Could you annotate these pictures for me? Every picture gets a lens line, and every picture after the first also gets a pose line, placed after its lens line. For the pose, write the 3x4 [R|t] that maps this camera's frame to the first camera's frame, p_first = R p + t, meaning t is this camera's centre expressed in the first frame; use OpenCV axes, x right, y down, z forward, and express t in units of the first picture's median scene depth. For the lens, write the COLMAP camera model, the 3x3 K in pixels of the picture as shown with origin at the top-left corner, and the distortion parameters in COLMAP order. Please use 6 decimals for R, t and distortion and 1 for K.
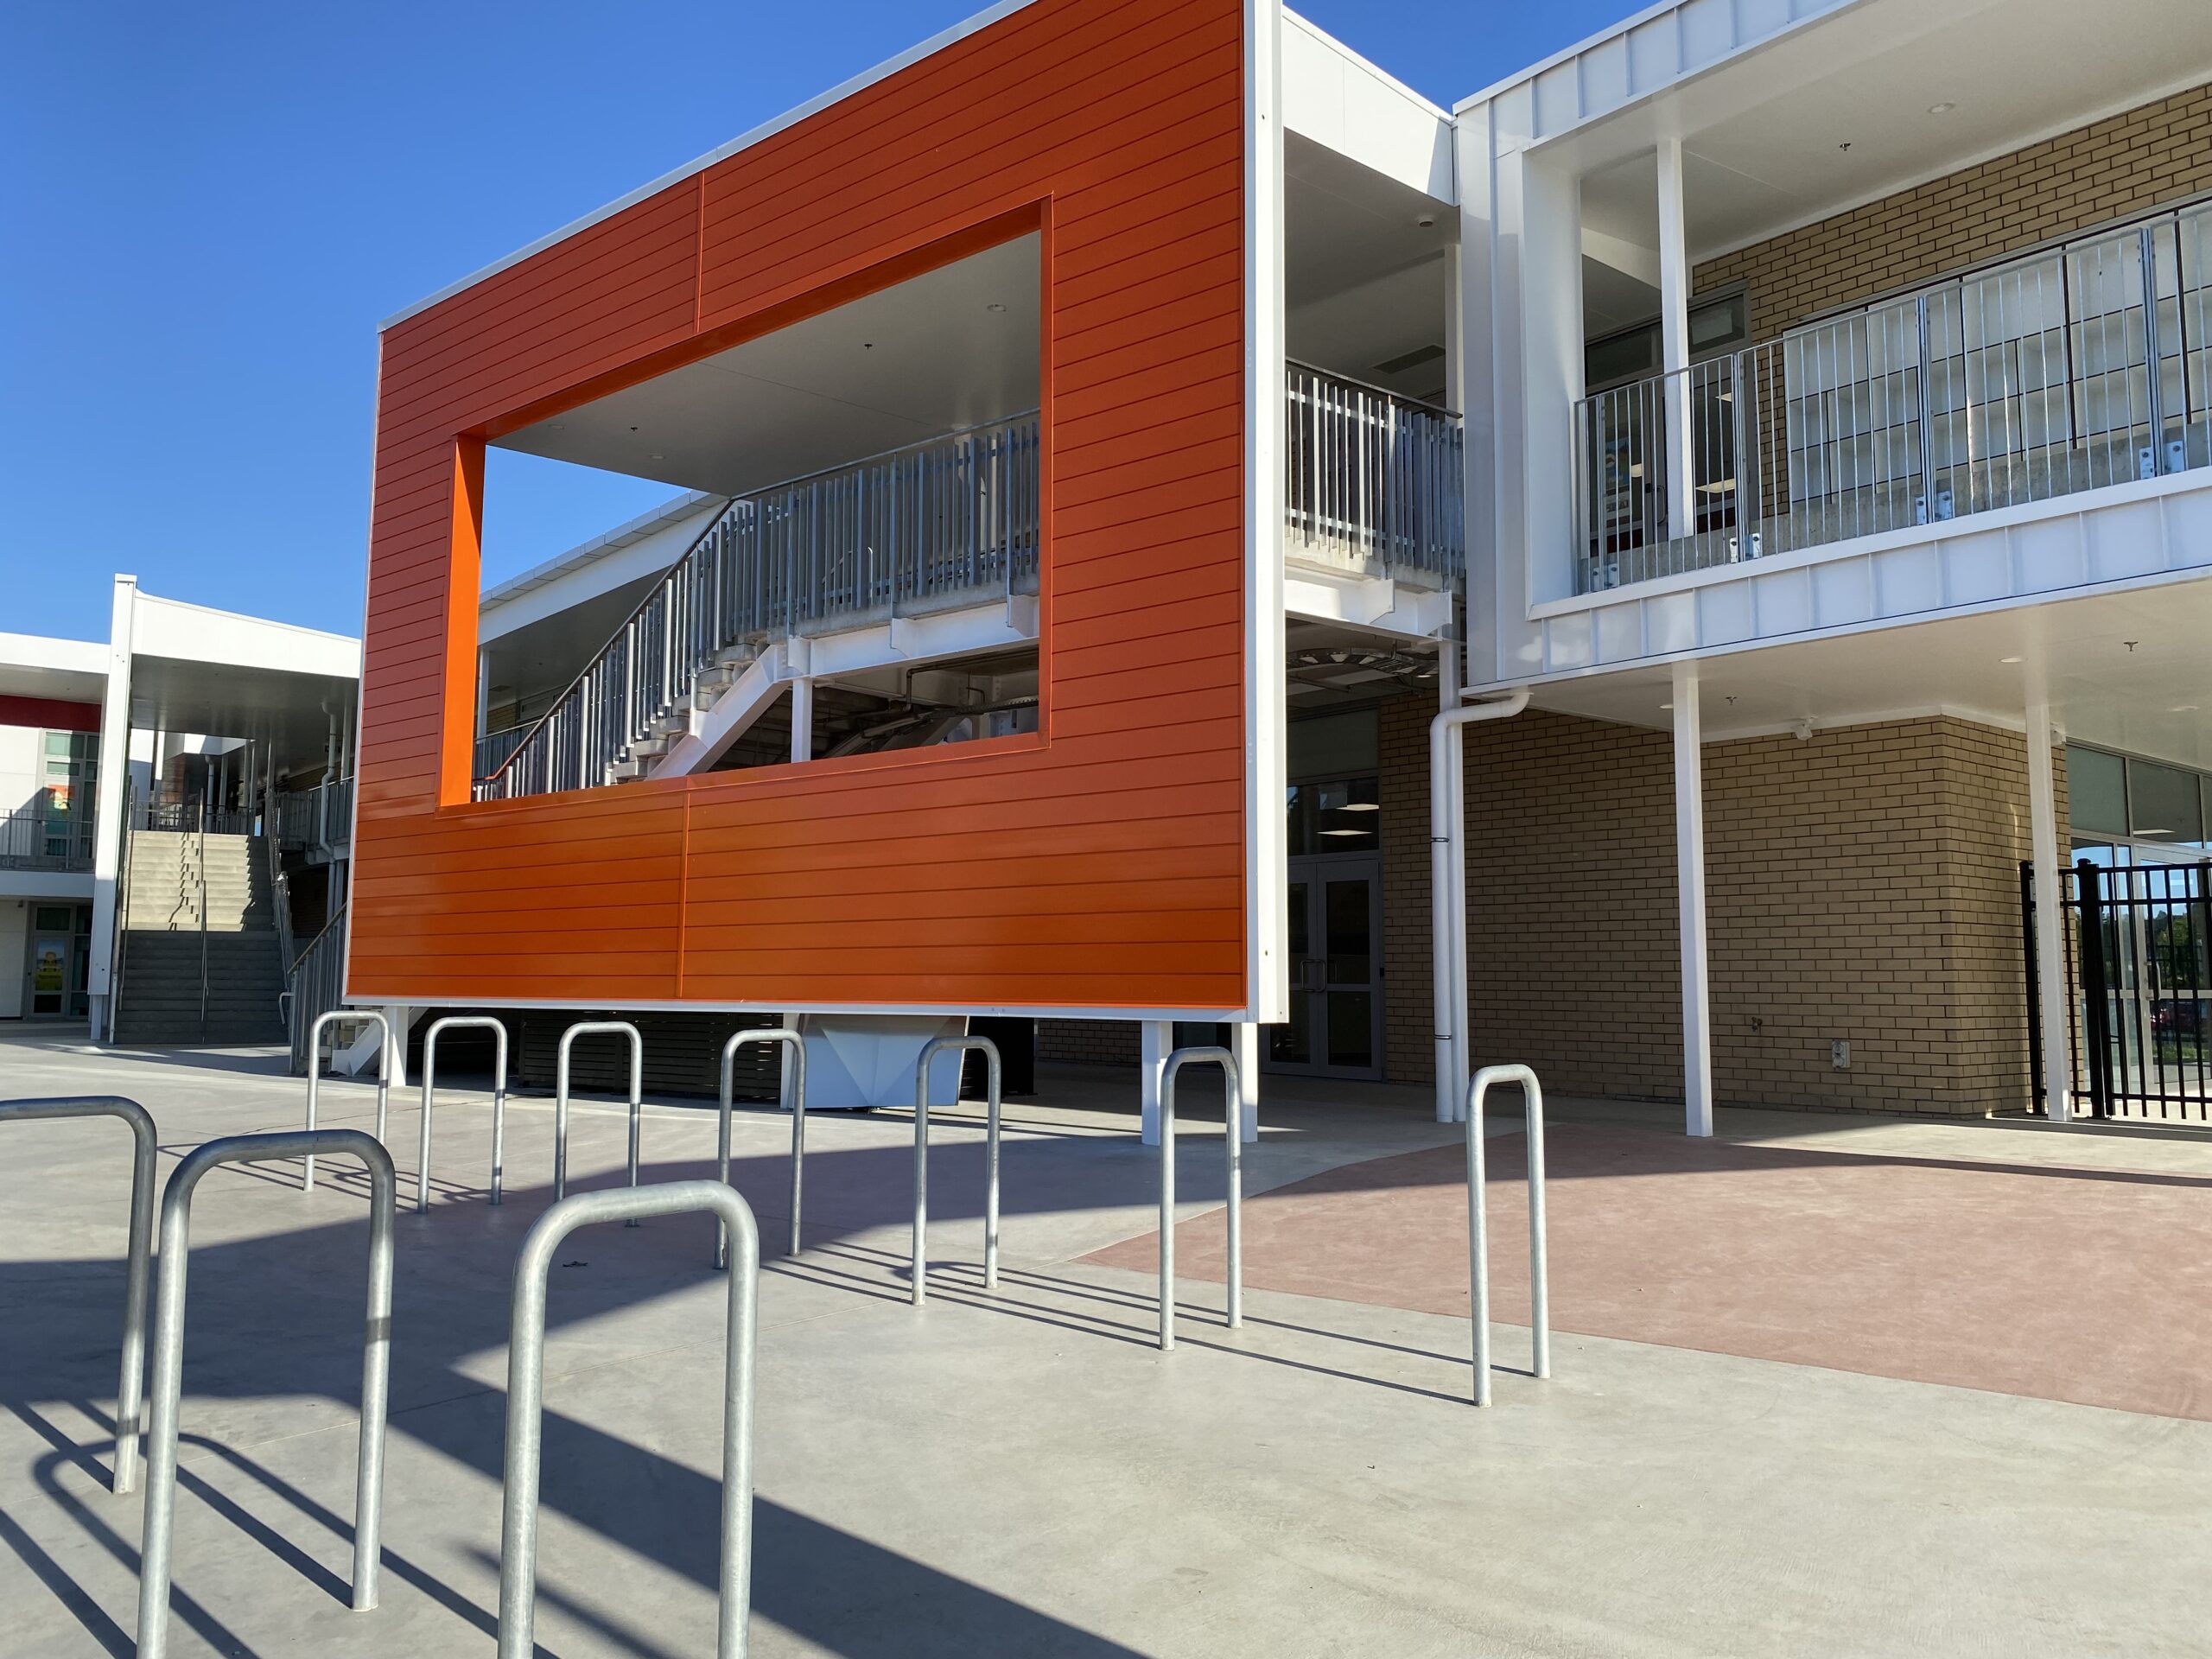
lens RADIAL K [[1702.2, 0, 1106.0], [0, 1702.2, 829.5], [0, 0, 1]] dist [0.002082, -0.000905]
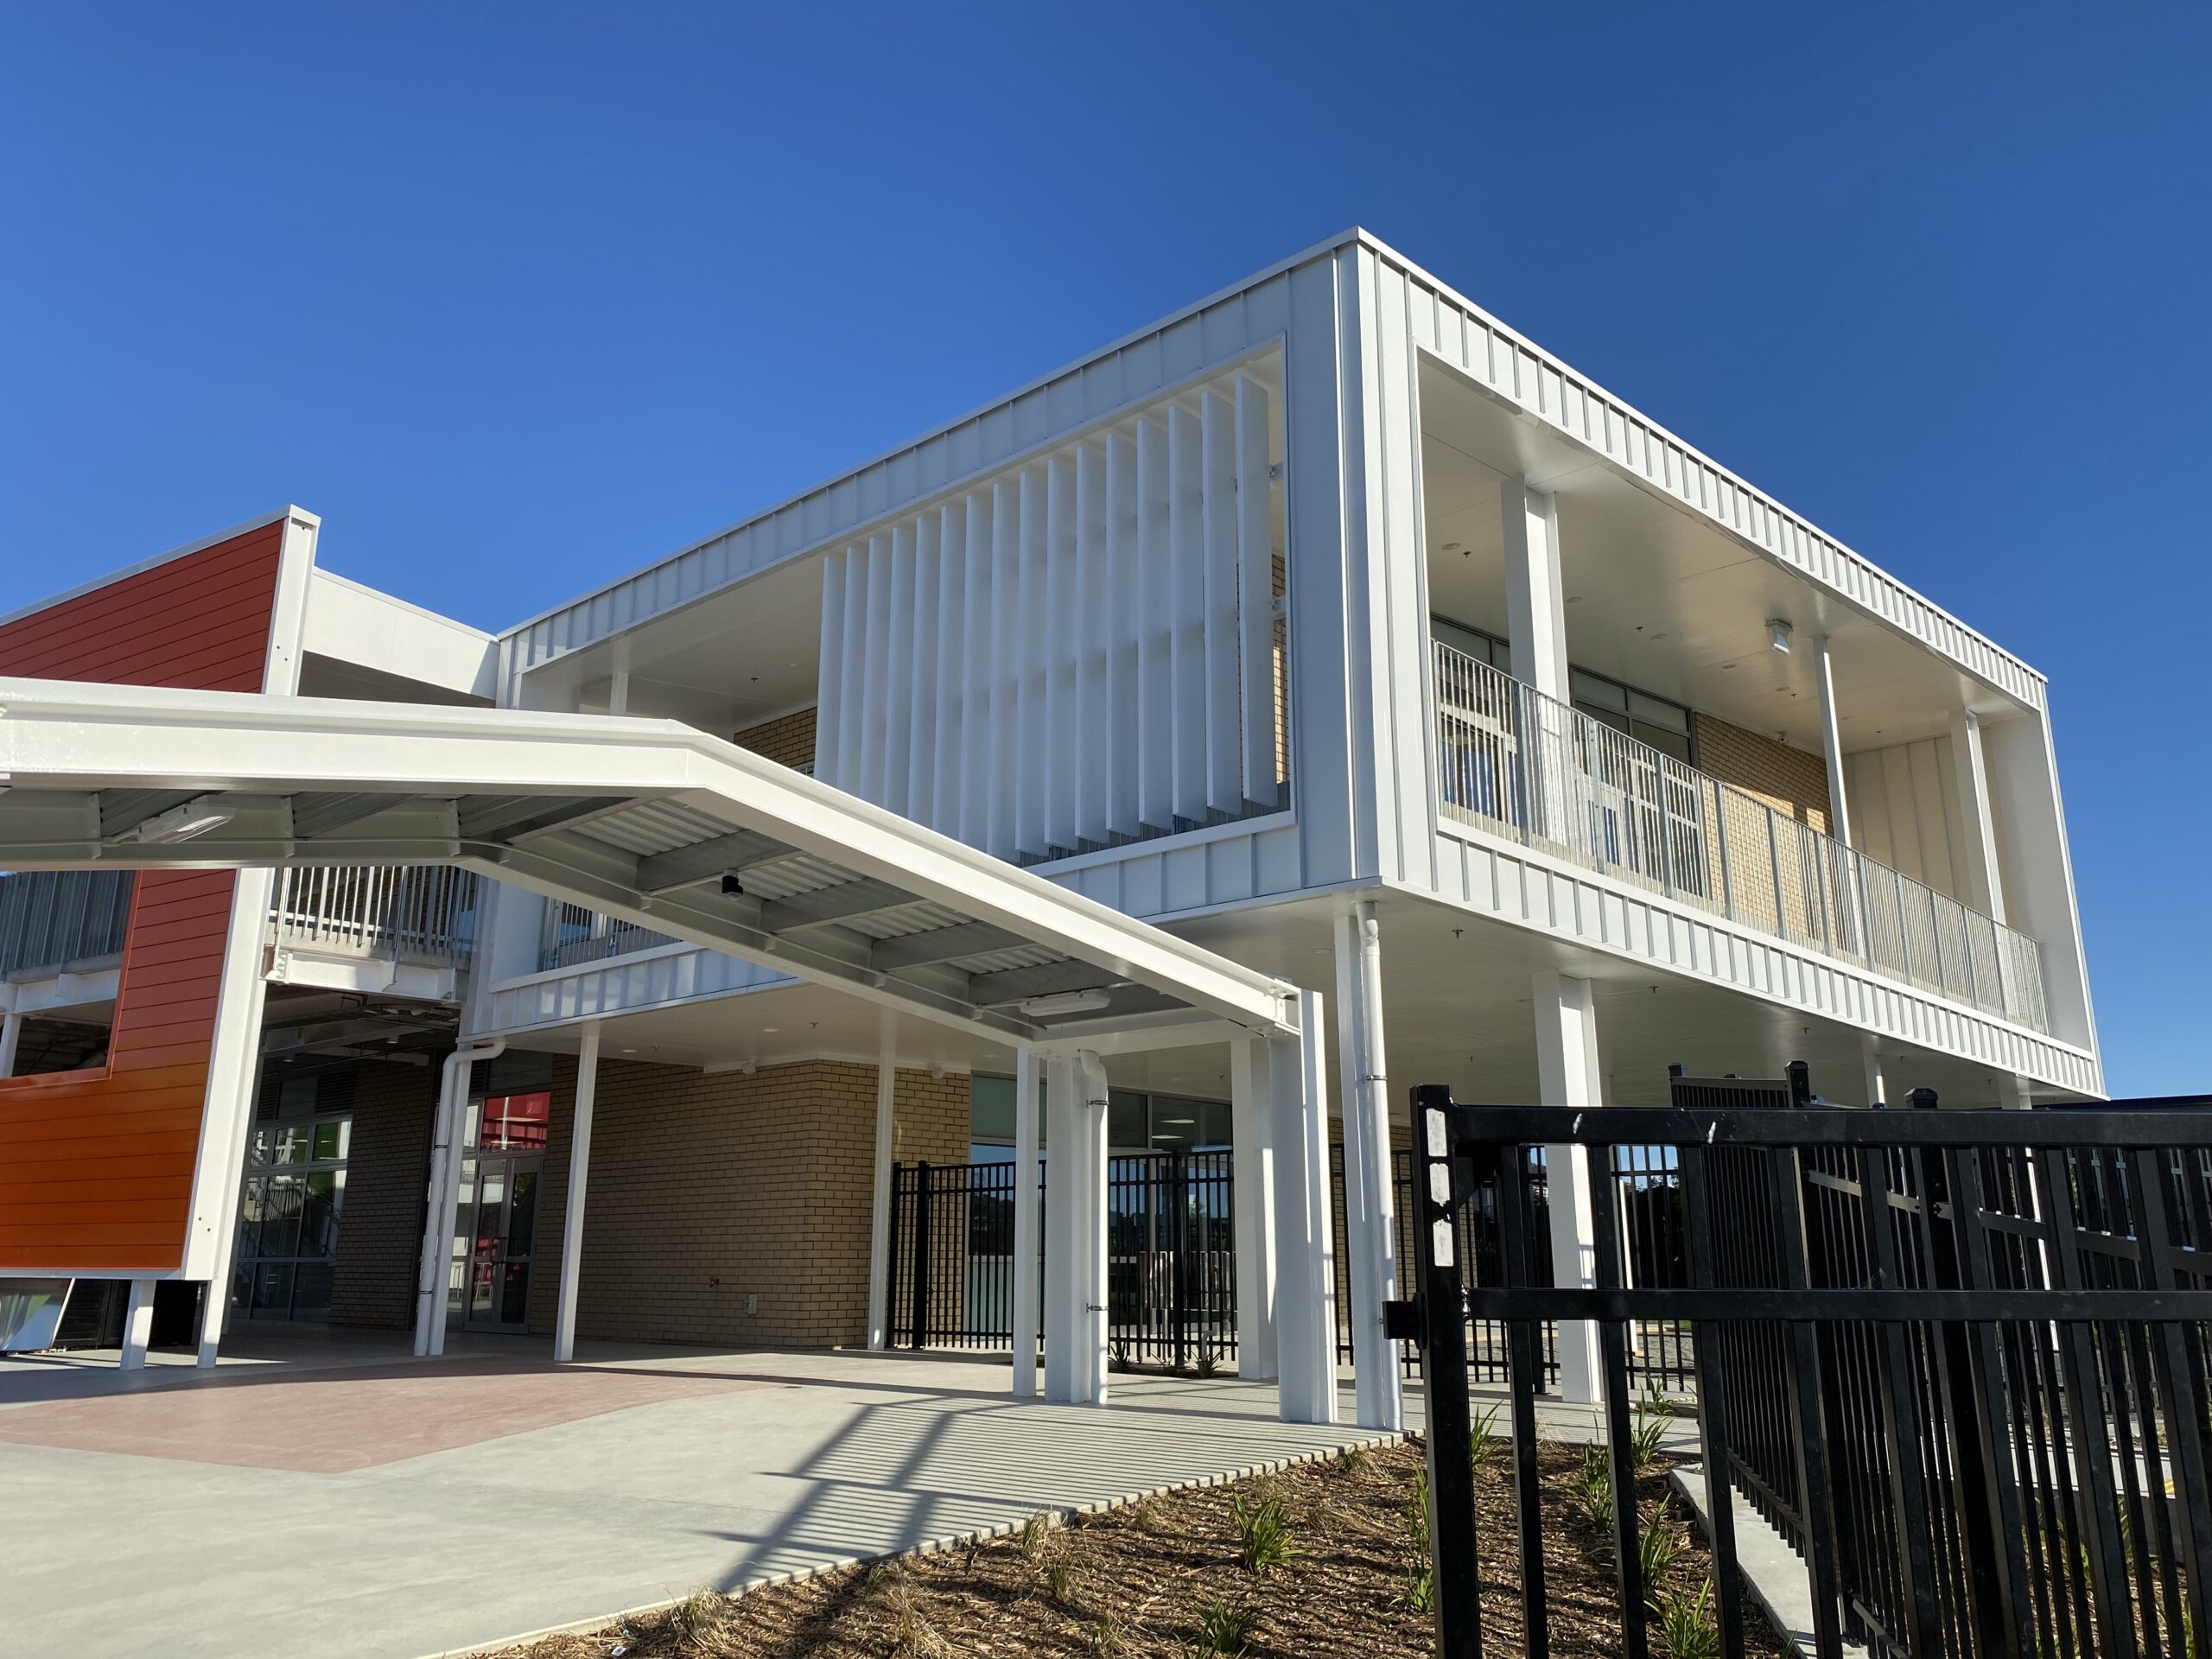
lens RADIAL K [[1683.8, 0, 1106.0], [0, 1683.8, 829.5], [0, 0, 1]] dist [0.031922, -0.001196]
pose [[0.990542, 0.035147, 0.132635, 0.551224], [-0.012875, 0.986181, -0.165170, -0.027450], [-0.136608, 0.161900, 0.977306, -0.478714]]
